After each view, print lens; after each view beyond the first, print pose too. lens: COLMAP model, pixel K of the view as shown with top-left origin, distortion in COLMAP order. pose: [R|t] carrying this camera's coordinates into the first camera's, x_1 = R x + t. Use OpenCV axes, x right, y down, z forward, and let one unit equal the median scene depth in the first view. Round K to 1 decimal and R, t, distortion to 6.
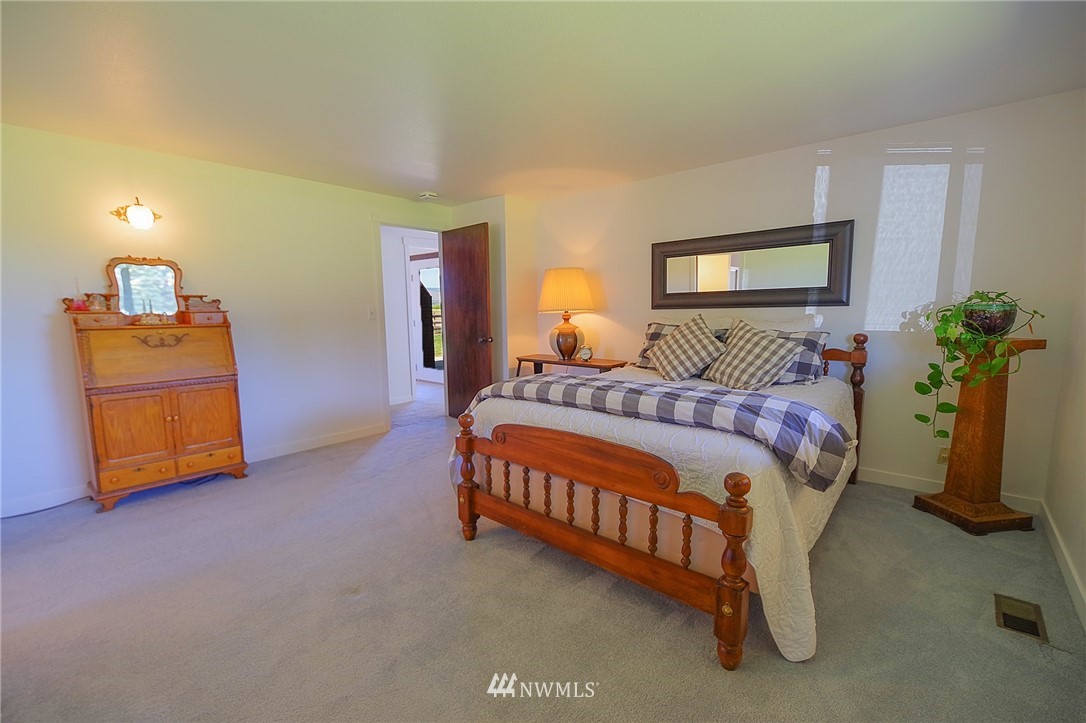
lens RADIAL K [[470.9, 0, 537.9], [0, 470.9, 367.8], [0, 0, 1]] dist [0.001550, 0.000414]
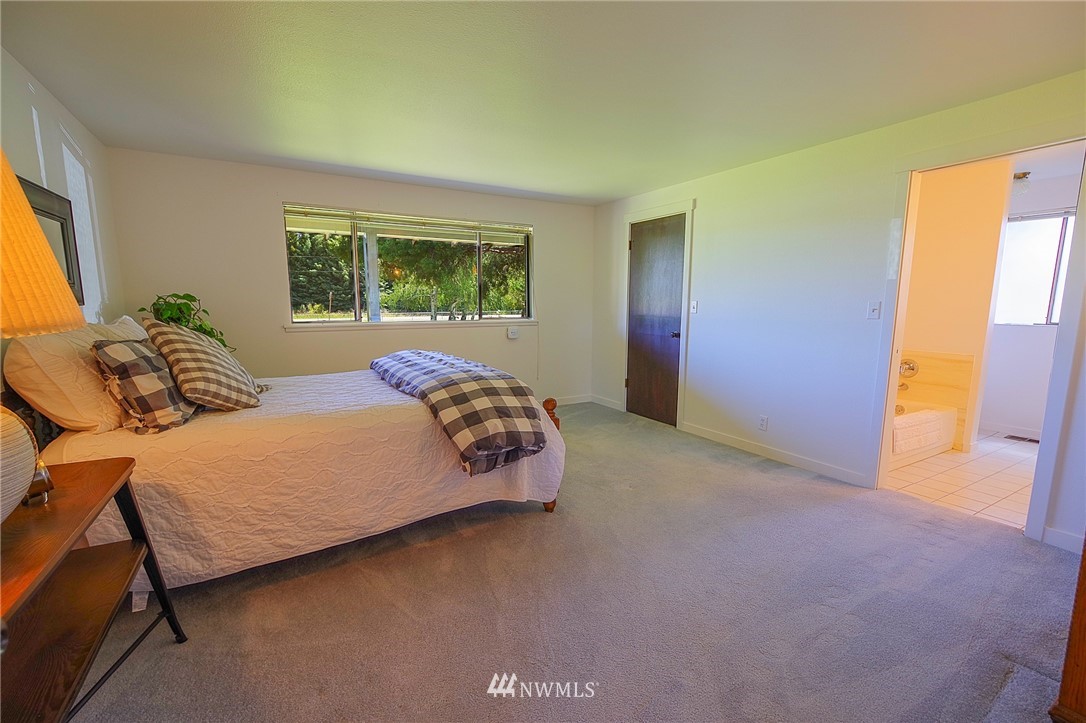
lens RADIAL K [[470.9, 0, 547.1], [0, 470.9, 365.3], [0, 0, 1]] dist [0.001550, 0.000414]
pose [[-0.947531, -0.034557, 0.317789, -0.360120], [0.050349, 0.965597, 0.255123, -0.190711], [-0.315672, 0.257738, -0.913193, 1.454587]]
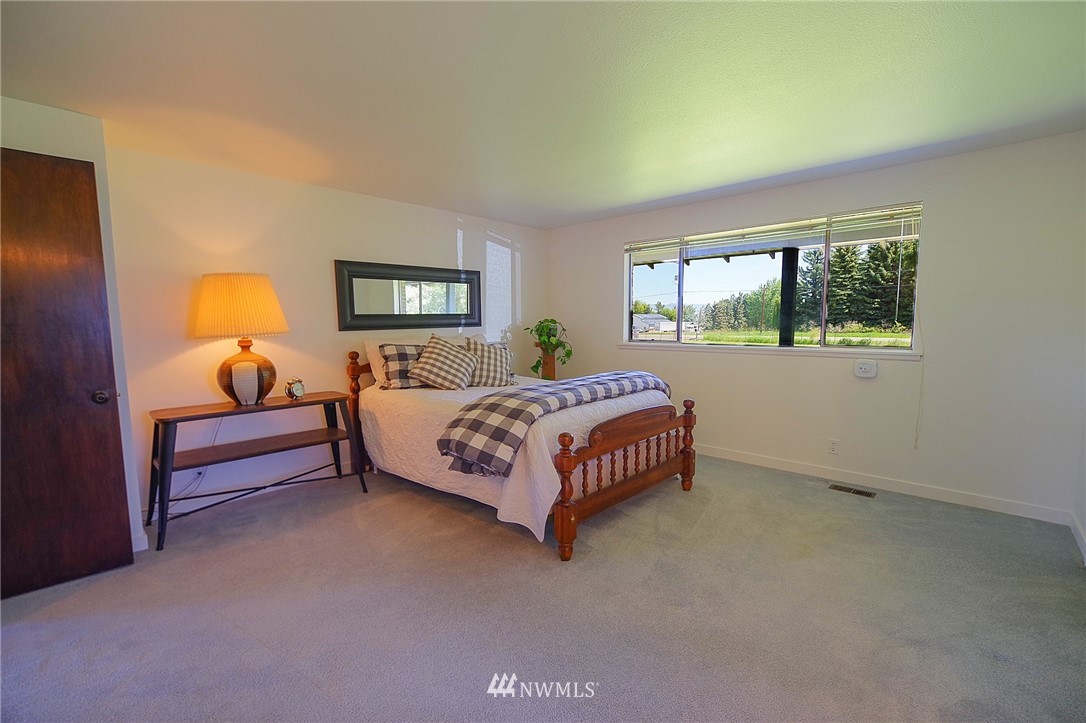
lens RADIAL K [[470.9, 0, 543.1], [0, 470.9, 370.3], [0, 0, 1]] dist [0.001550, 0.000414]
pose [[0.041258, -0.092539, 0.994854, -0.826335], [0.137468, 0.986758, 0.086085, -0.091050], [-0.989647, 0.133208, 0.053433, 0.705345]]
